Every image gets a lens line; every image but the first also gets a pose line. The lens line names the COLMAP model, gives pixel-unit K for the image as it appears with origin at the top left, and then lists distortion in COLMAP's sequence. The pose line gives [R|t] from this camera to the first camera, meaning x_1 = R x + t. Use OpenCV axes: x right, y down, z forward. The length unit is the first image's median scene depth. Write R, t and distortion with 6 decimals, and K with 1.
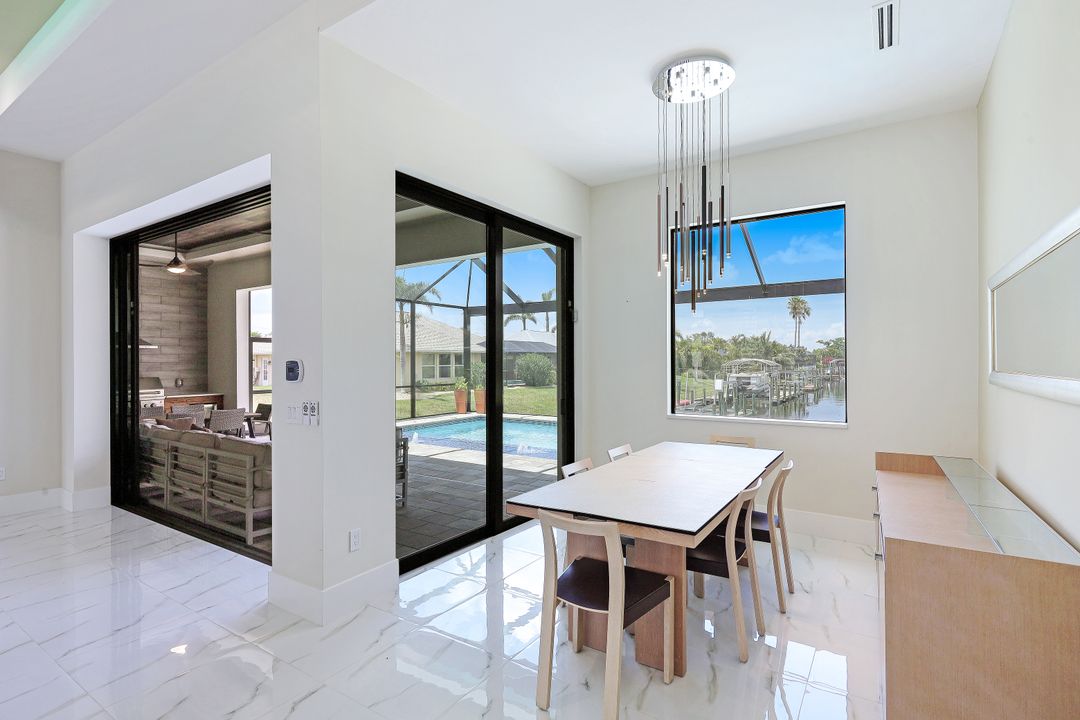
lens RADIAL K [[528.0, 0, 540.0], [0, 528.0, 360.0], [0, 0, 1]] dist [0.000717, -0.000094]
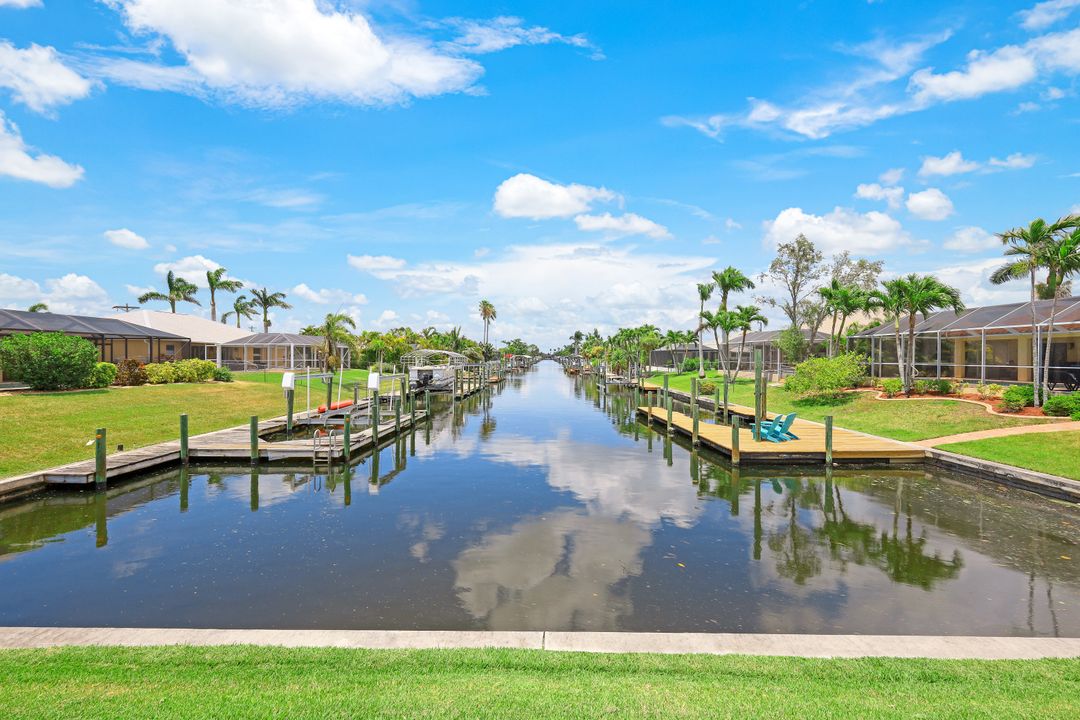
lens RADIAL K [[445.4, 0, 540.0], [0, 445.4, 360.0], [0, 0, 1]] dist [0.003107, 0.000170]
pose [[0.842788, -0.000462, 0.538245, 0.146150], [-0.003020, 0.999980, 0.005588, 0.010830], [-0.538237, -0.006335, 0.842770, 0.267056]]
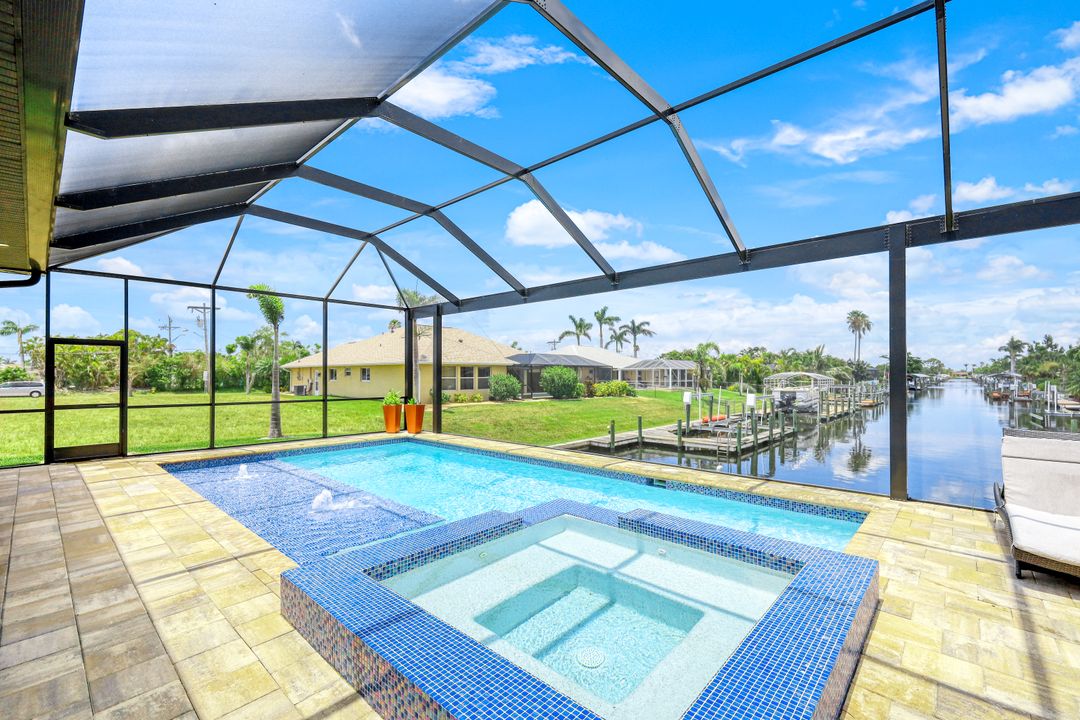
lens RADIAL K [[464.3, 0, 540.3], [0, 464.3, 370.8], [0, 0, 1]] dist [-0.000372, -0.000136]
pose [[0.988484, 0.001651, -0.151317, 0.071258], [-0.002858, 0.999966, -0.007760, 0.002941], [0.151299, 0.008103, 0.988455, 0.107137]]
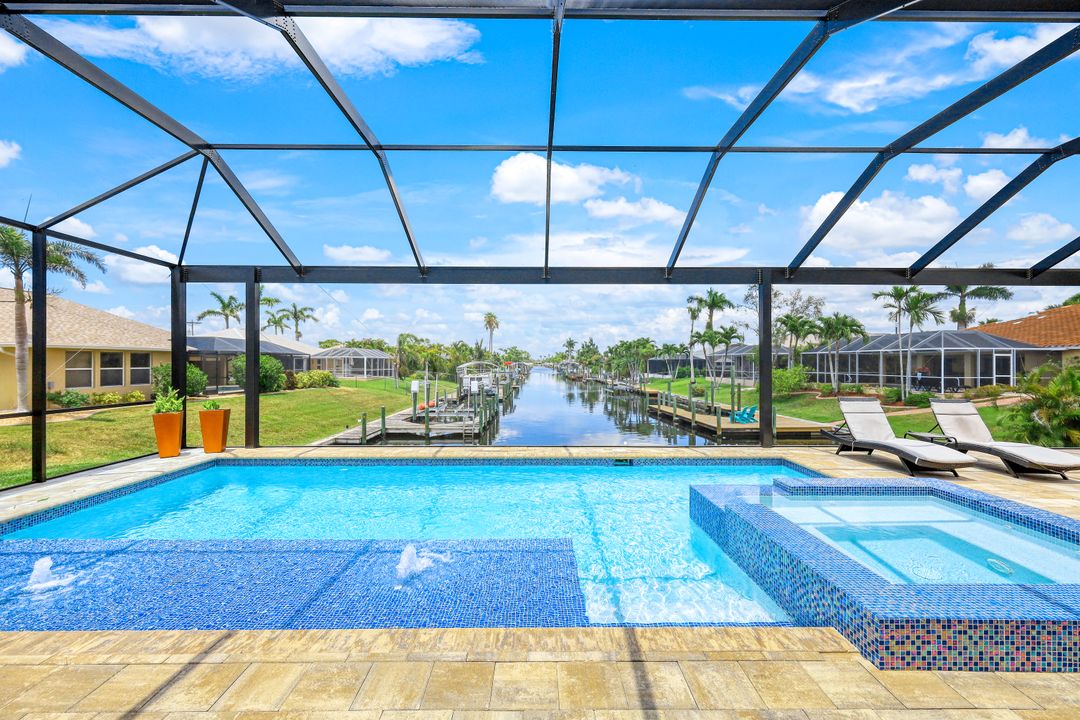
lens RADIAL K [[445.4, 0, 540.0], [0, 445.4, 360.0], [0, 0, 1]] dist [0.003107, 0.000170]
pose [[0.827040, 0.006786, 0.562102, -0.032957], [-0.002423, 0.999961, -0.008506, 0.002262], [-0.562138, 0.005673, 0.827024, 0.145253]]
